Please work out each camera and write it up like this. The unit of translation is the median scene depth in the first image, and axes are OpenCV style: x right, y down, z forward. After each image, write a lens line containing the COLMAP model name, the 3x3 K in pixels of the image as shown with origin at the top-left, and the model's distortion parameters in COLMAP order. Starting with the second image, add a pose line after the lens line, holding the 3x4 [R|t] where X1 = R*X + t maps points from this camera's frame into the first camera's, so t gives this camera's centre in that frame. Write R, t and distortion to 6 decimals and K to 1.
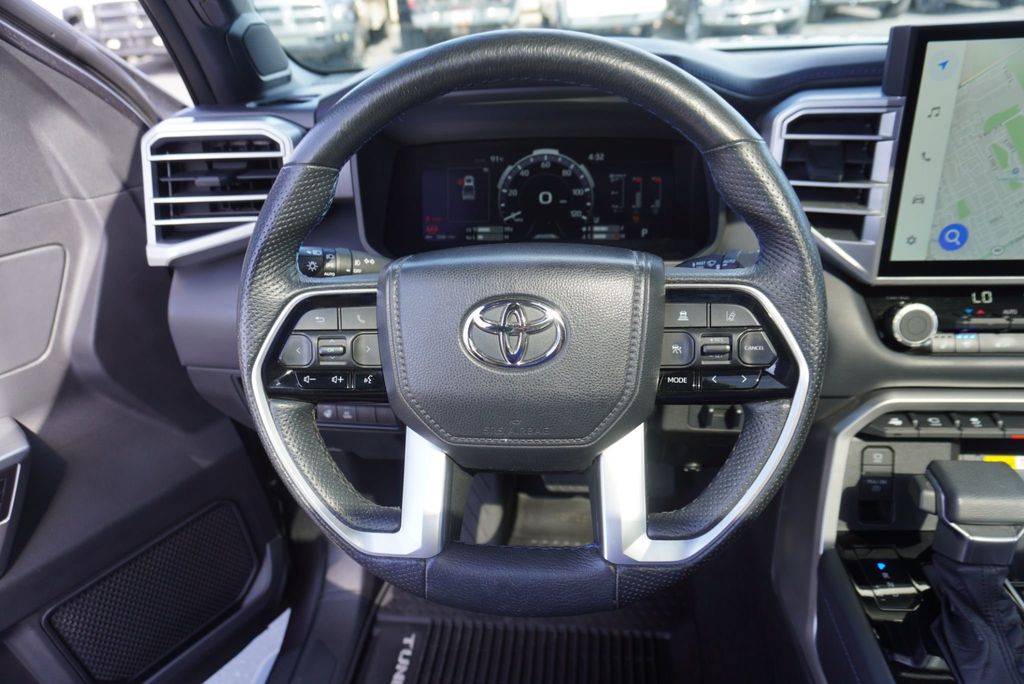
lens RADIAL K [[682.9, 0, 512.2], [0, 682.9, 347.1], [0, 0, 1]] dist [-0.013097, 0.001308]
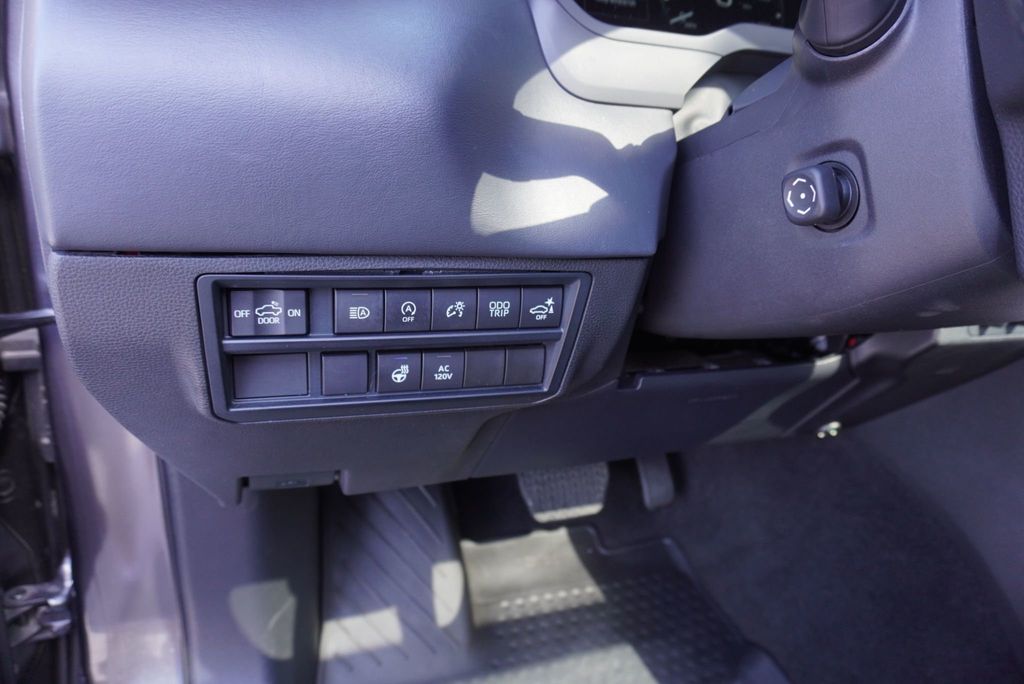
lens RADIAL K [[682.9, 0, 512.2], [0, 682.9, 347.1], [0, 0, 1]] dist [-0.013097, 0.001308]
pose [[0.890262, -0.057756, 0.451772, -0.275116], [0.100606, 0.992362, -0.071389, 0.080264], [-0.444198, 0.109006, 0.889272, 0.373392]]
